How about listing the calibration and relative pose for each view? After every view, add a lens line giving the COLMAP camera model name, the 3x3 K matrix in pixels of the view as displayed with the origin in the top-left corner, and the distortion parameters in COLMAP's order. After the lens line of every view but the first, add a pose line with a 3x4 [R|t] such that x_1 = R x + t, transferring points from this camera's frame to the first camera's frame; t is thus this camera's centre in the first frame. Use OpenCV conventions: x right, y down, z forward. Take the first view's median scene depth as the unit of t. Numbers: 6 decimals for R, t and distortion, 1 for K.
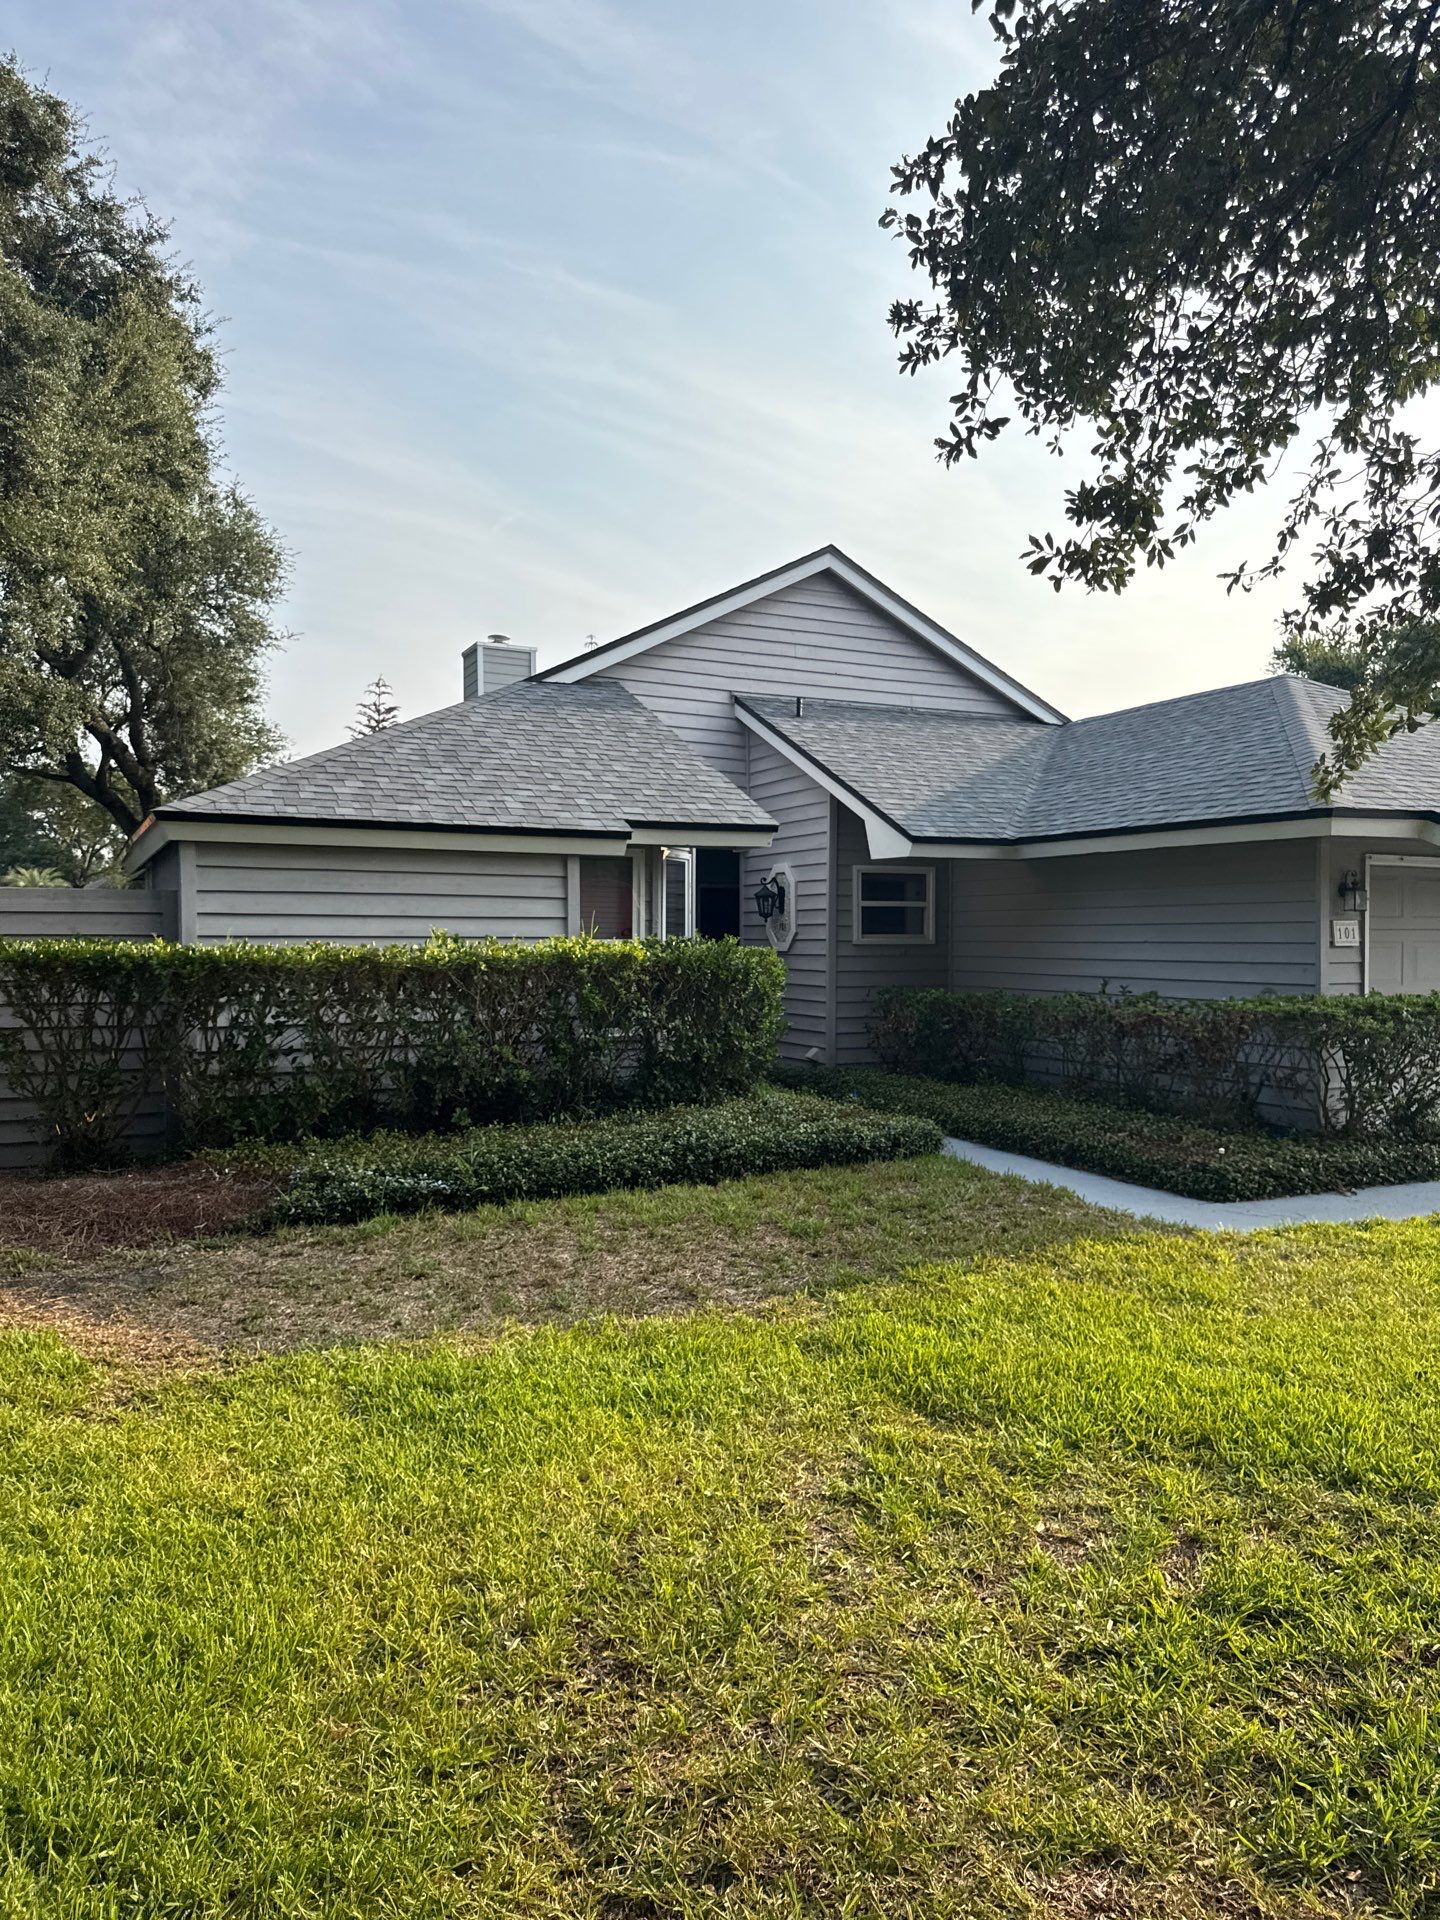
lens RADIAL K [[1352.9, 0, 755.5], [0, 1352.9, 956.1], [0, 0, 1]] dist [0.023924, -0.043575]
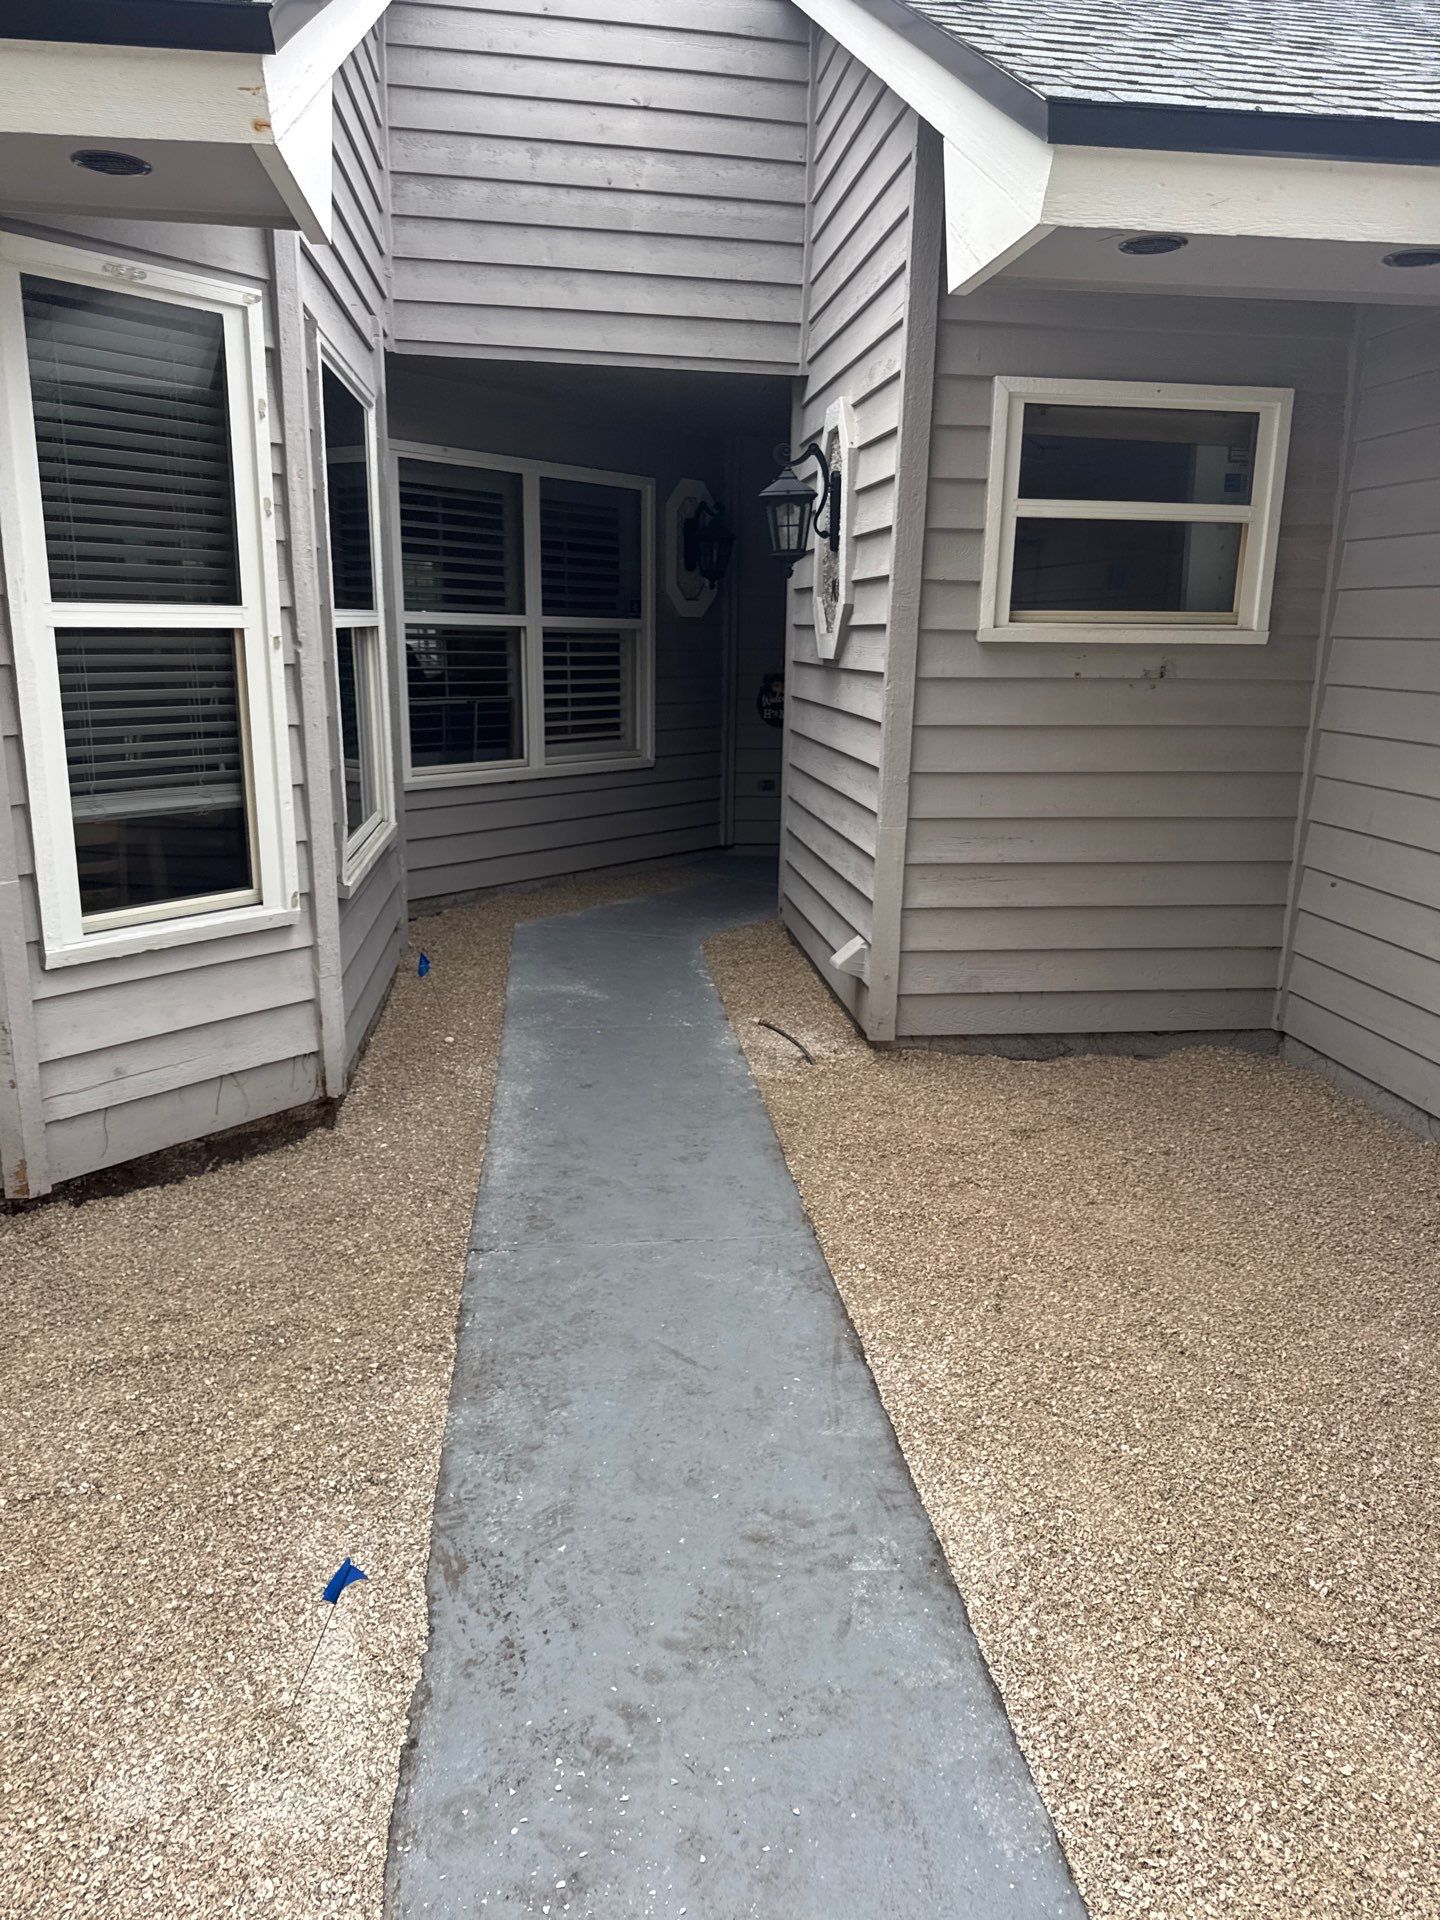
lens RADIAL K [[1361.5, 0, 731.8], [0, 1361.5, 962.0], [0, 0, 1]] dist [0.032300, -0.035413]
pose [[0.940077, 0.096180, -0.327115, 0.145279], [-0.022249, 0.974649, 0.222630, -0.005903], [0.340234, -0.202011, 0.918386, 0.736640]]
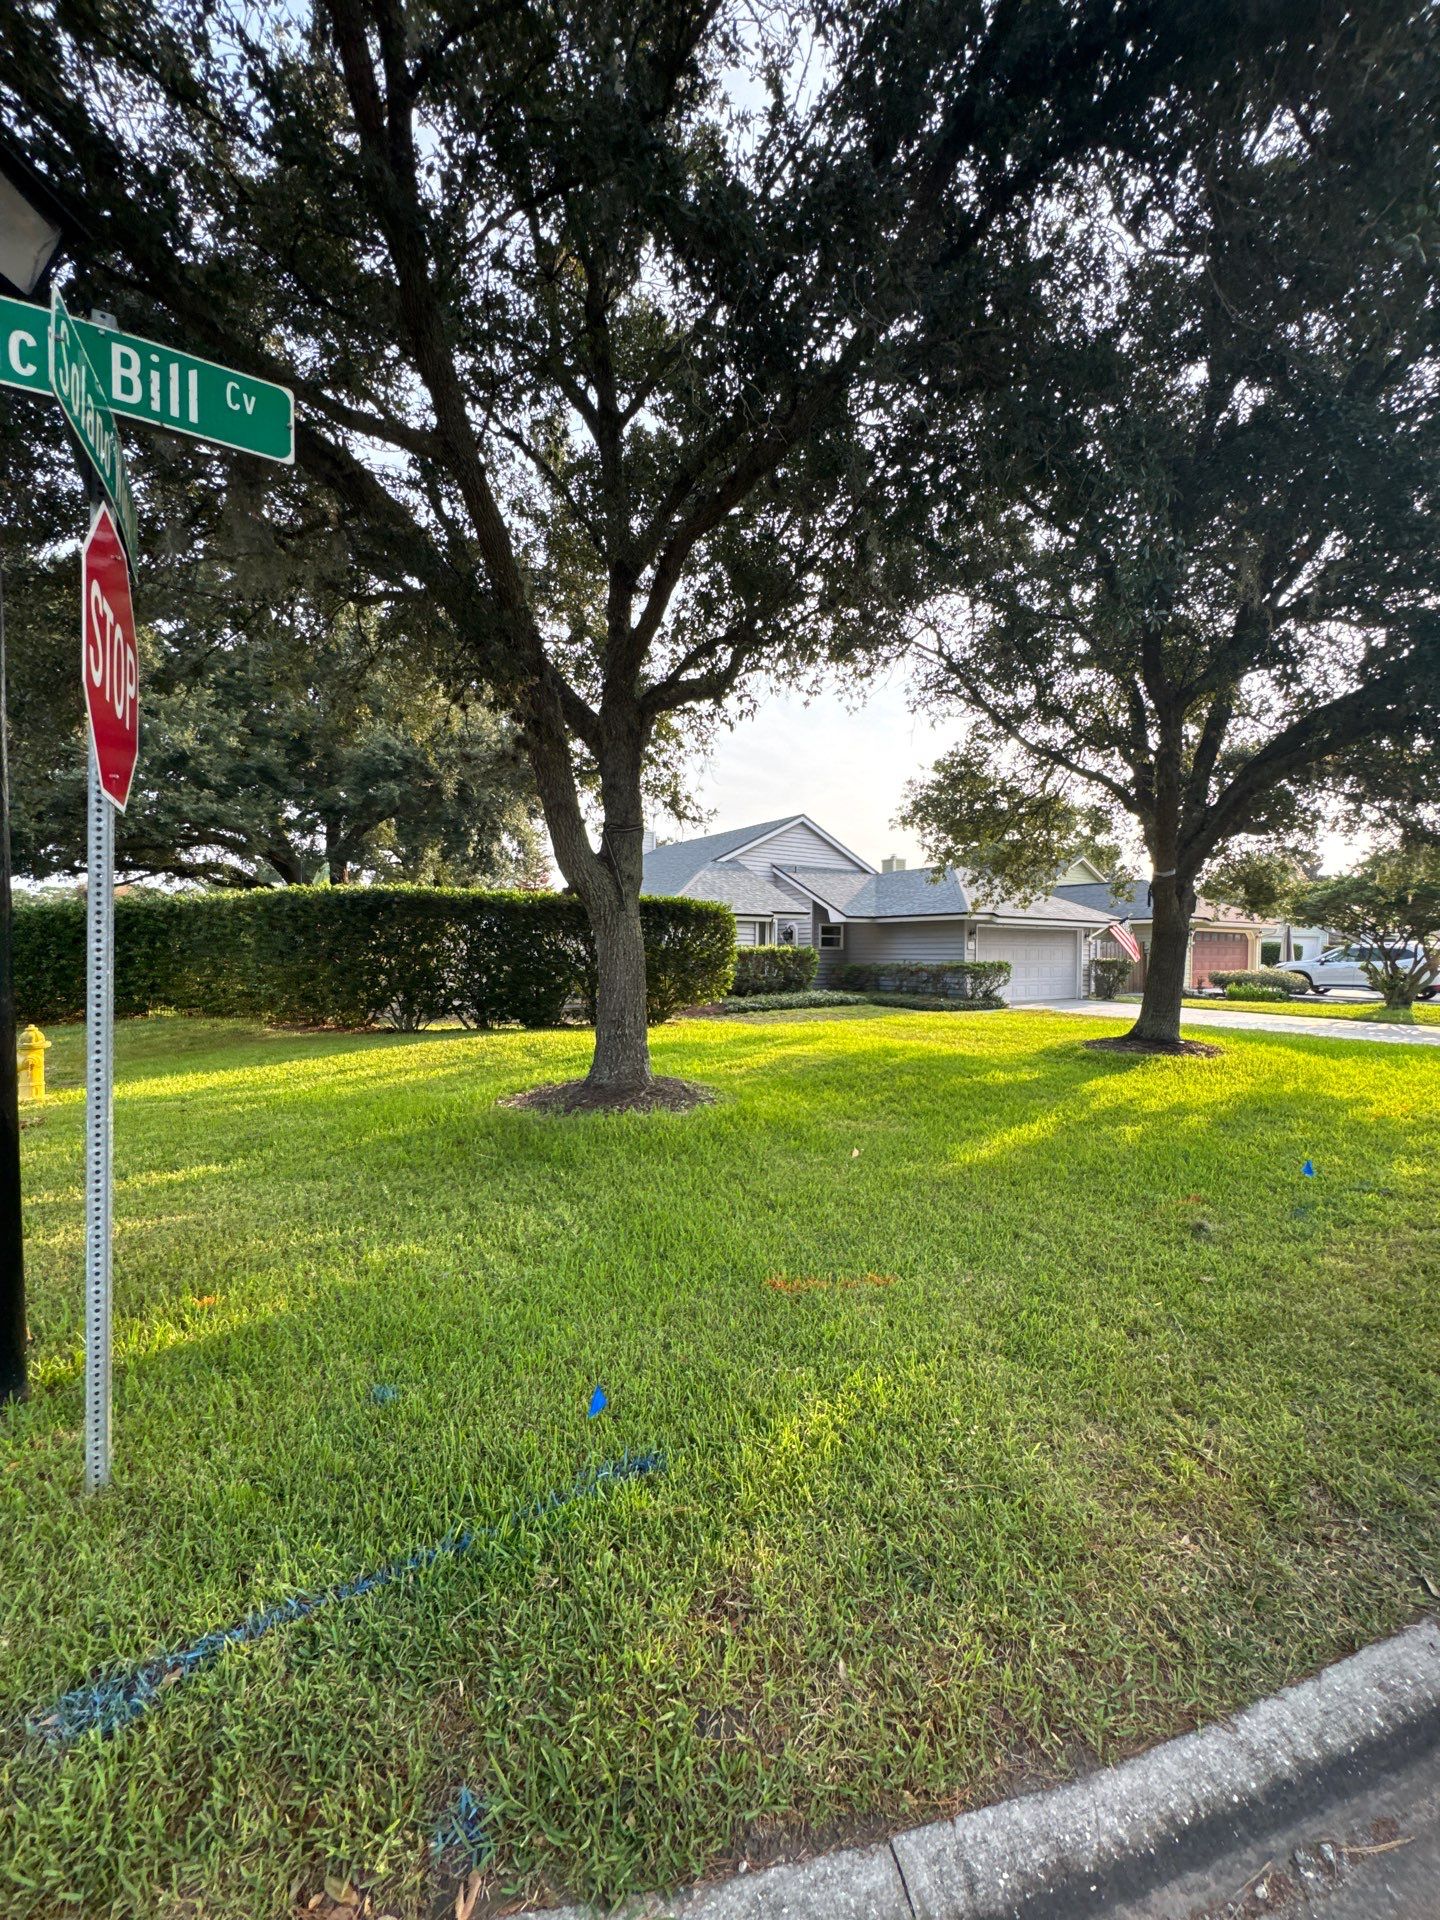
lens RADIAL K [[1352.9, 0, 714.2], [0, 1352.9, 961.0], [0, 0, 1]] dist [0.023924, -0.043575]
pose [[0.972356, 0.002948, 0.233486, -0.961359], [0.002313, 0.999750, -0.022257, 0.093553], [-0.233493, 0.022181, 0.972105, -2.105192]]
